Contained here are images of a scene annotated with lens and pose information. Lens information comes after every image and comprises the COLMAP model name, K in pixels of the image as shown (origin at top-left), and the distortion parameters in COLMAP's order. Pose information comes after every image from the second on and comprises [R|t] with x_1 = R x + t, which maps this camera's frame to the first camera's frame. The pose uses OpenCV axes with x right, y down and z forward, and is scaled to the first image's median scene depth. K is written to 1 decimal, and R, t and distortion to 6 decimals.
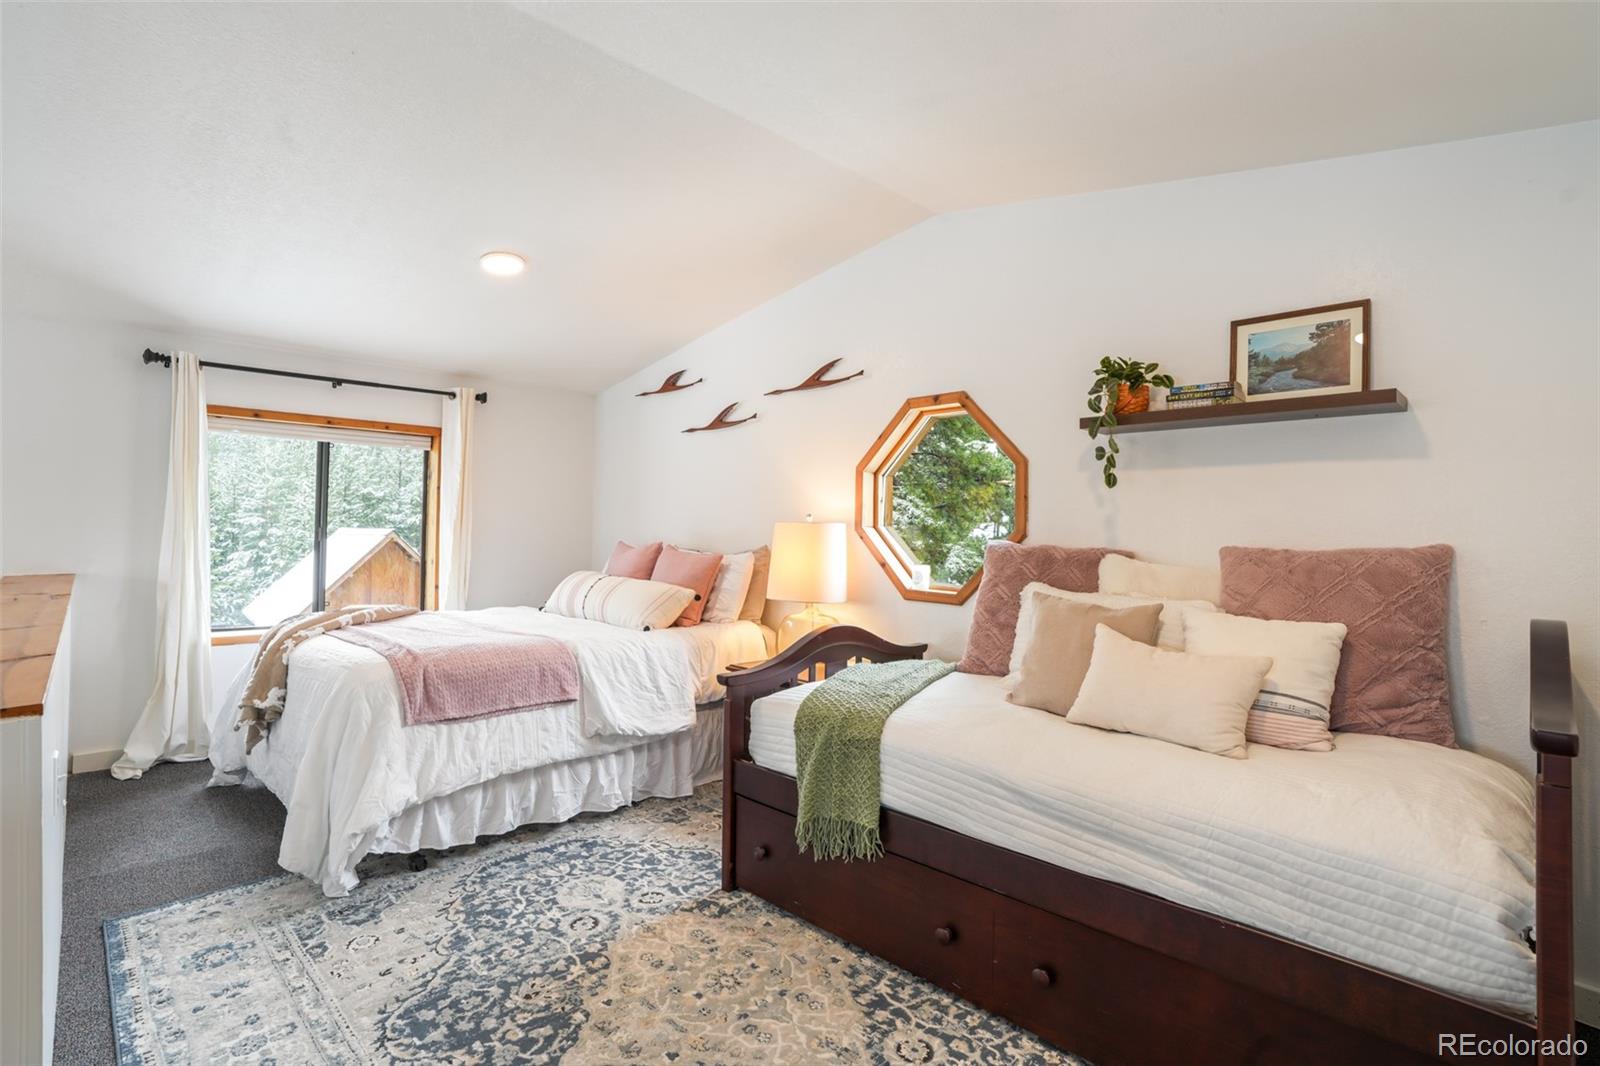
lens RADIAL K [[756.4, 0, 804.9], [0, 756.4, 525.2], [0, 0, 1]] dist [-0.034327, 0.003799]
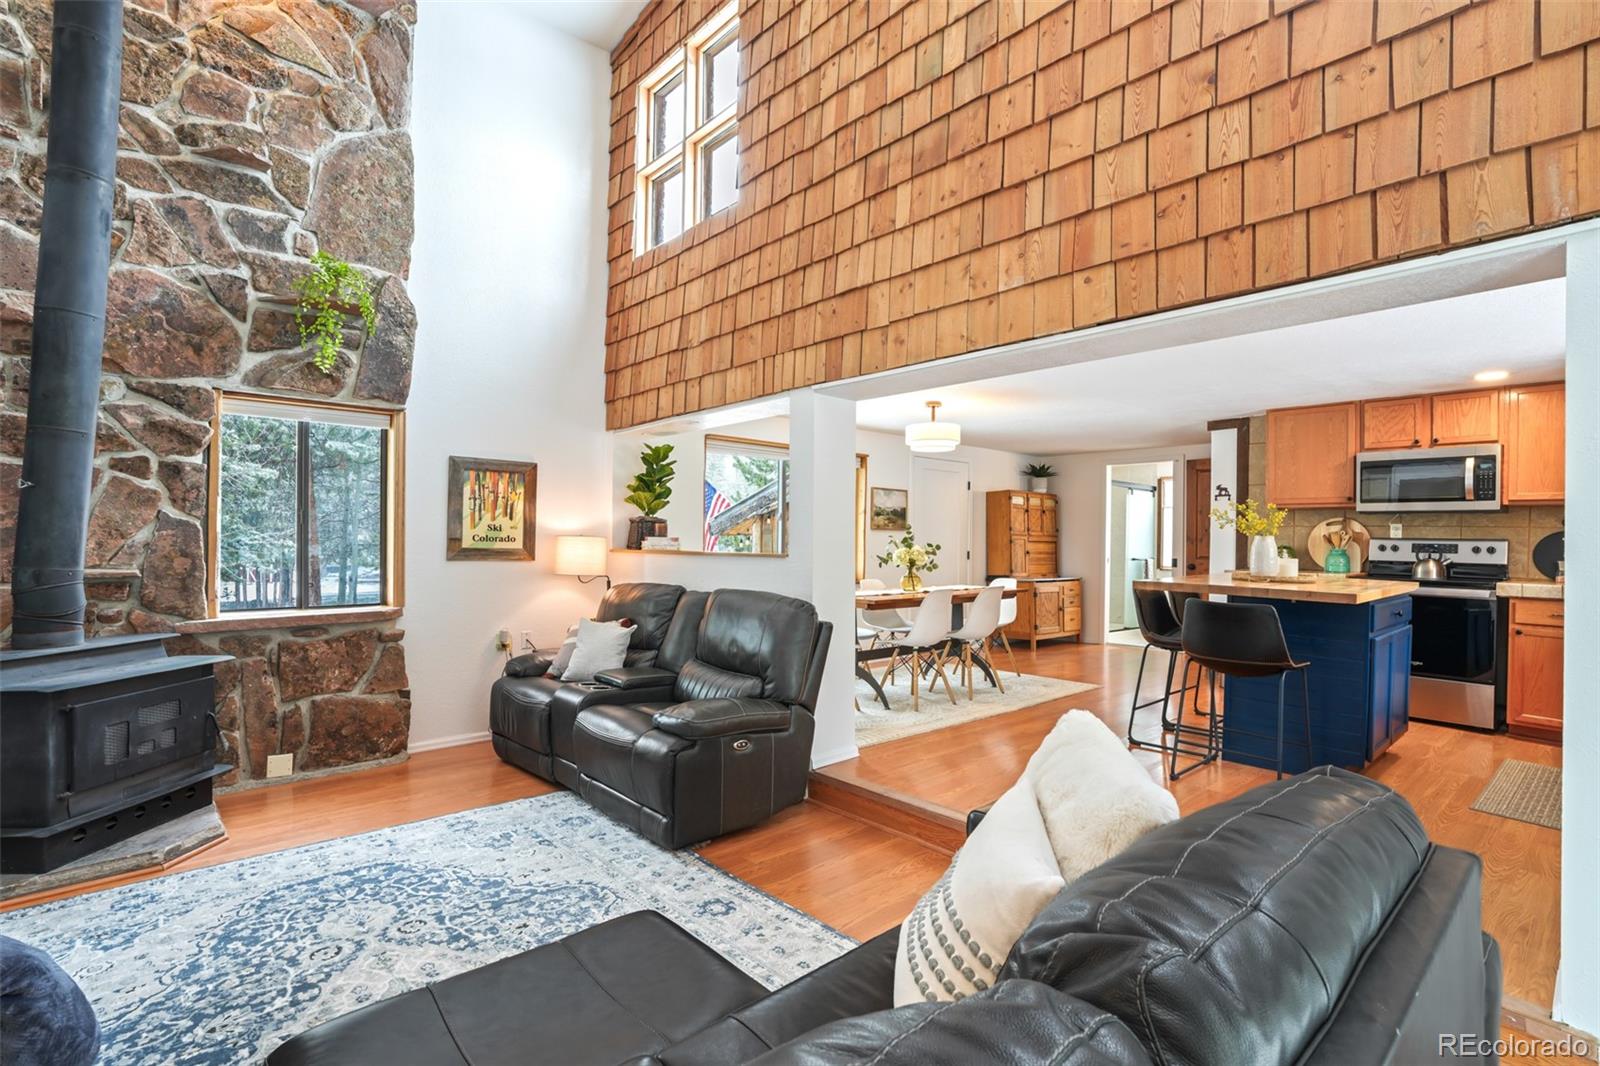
lens RADIAL K [[770.4, 0, 802.8], [0, 770.4, 535.4], [0, 0, 1]] dist [-0.036019, 0.022144]
pose [[0.997176, -0.004858, -0.074942, 0.399221], [0.005532, 0.999946, 0.008790, -0.033688], [0.074895, -0.009180, 0.997149, 0.028134]]
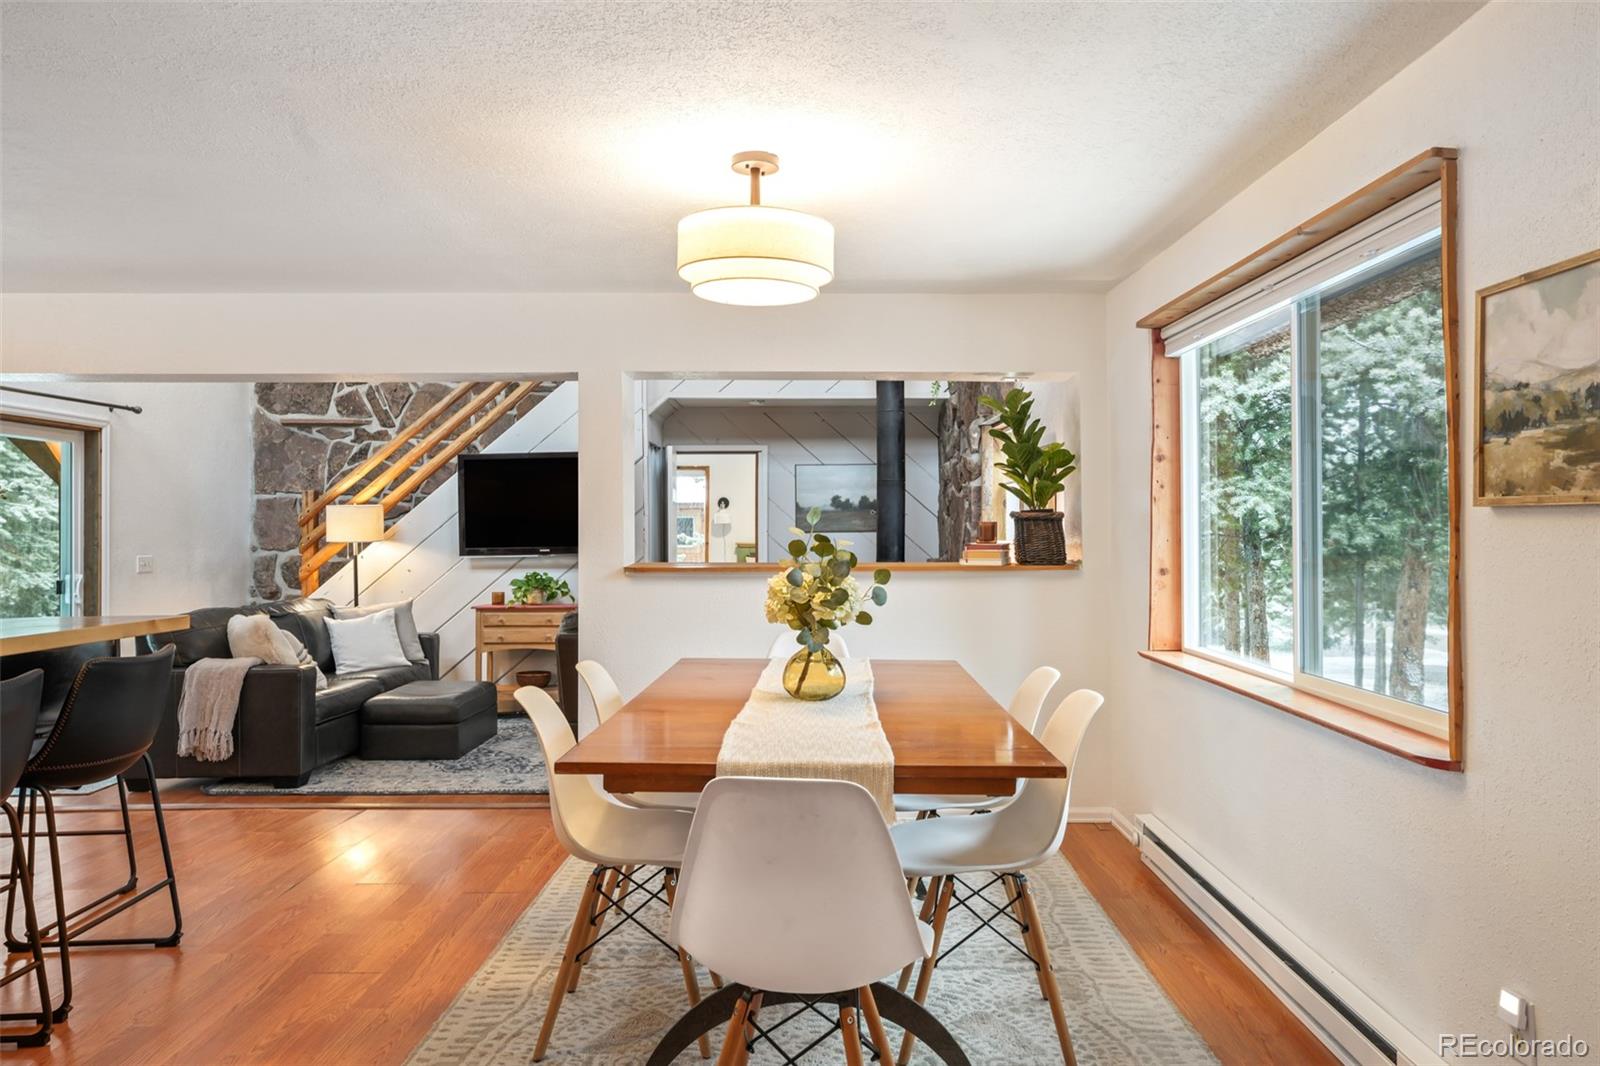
lens RADIAL K [[1059.8, 0, 808.9], [0, 1059.8, 531.4], [0, 0, 1]] dist [0.023875, 0.000382]
pose [[-0.715300, -0.011007, -0.698731, 1.372274], [0.003606, 0.999805, -0.019441, 0.002959], [0.698808, -0.016425, -0.715121, 3.256381]]
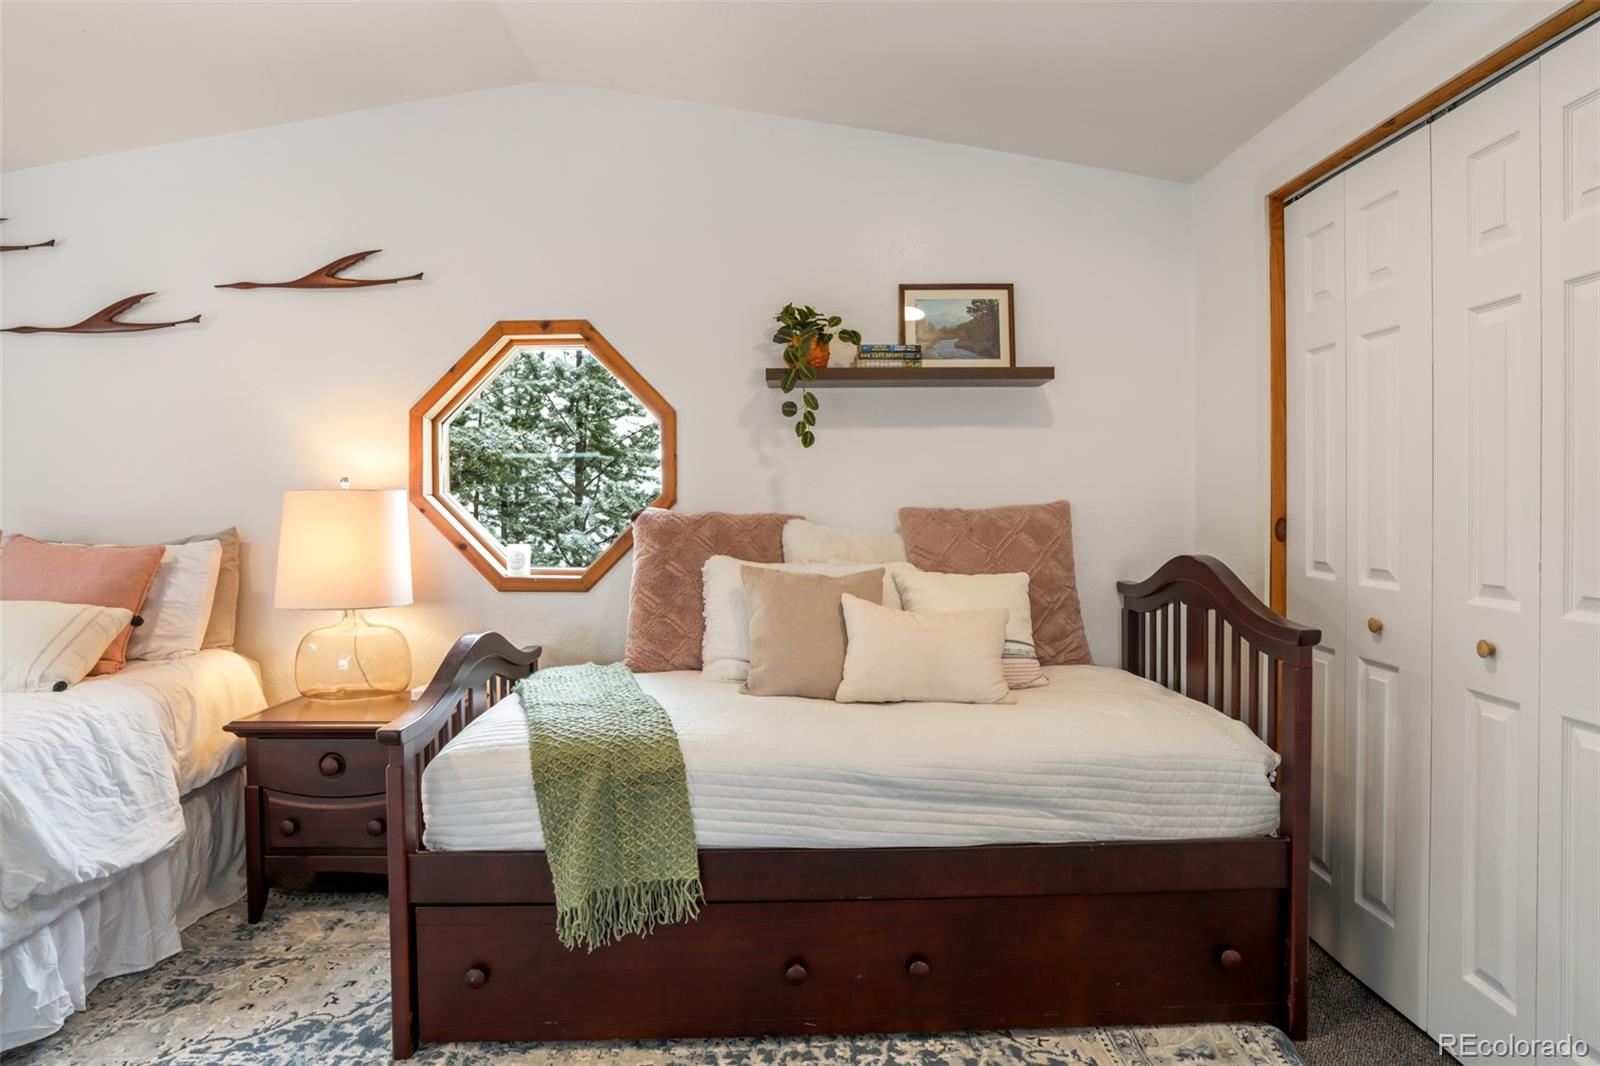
lens RADIAL K [[908.5, 0, 805.7], [0, 908.5, 523.1], [0, 0, 1]] dist [-0.045636, 0.024500]
pose [[0.703384, -0.038600, 0.709761, -0.400114], [0.013029, 0.999057, 0.041422, -0.002953], [-0.710690, -0.019889, 0.703224, 0.223065]]
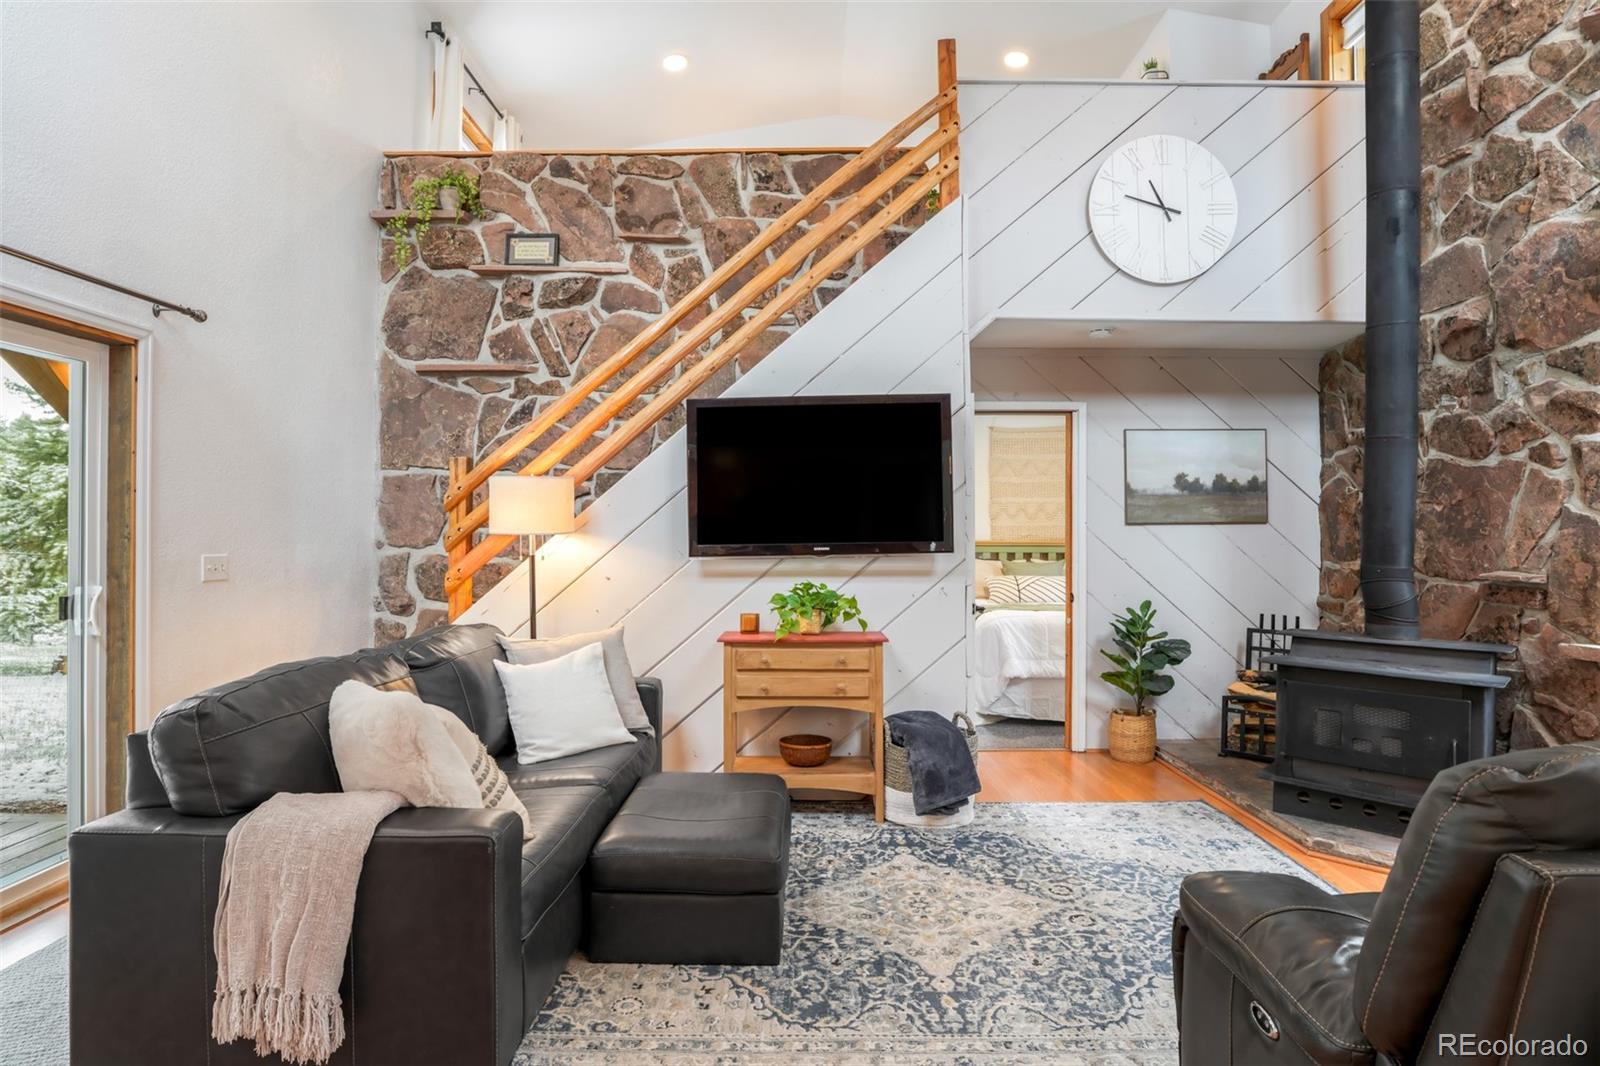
lens RADIAL K [[868.7, 0, 795.7], [0, 868.7, 532.6], [0, 0, 1]] dist [-0.038399, 0.010835]
pose [[-0.732918, -0.013940, -0.680174, 0.880865], [-0.000429, 0.999799, -0.020028, -0.002620], [0.680317, -0.014387, -0.732777, 1.603725]]
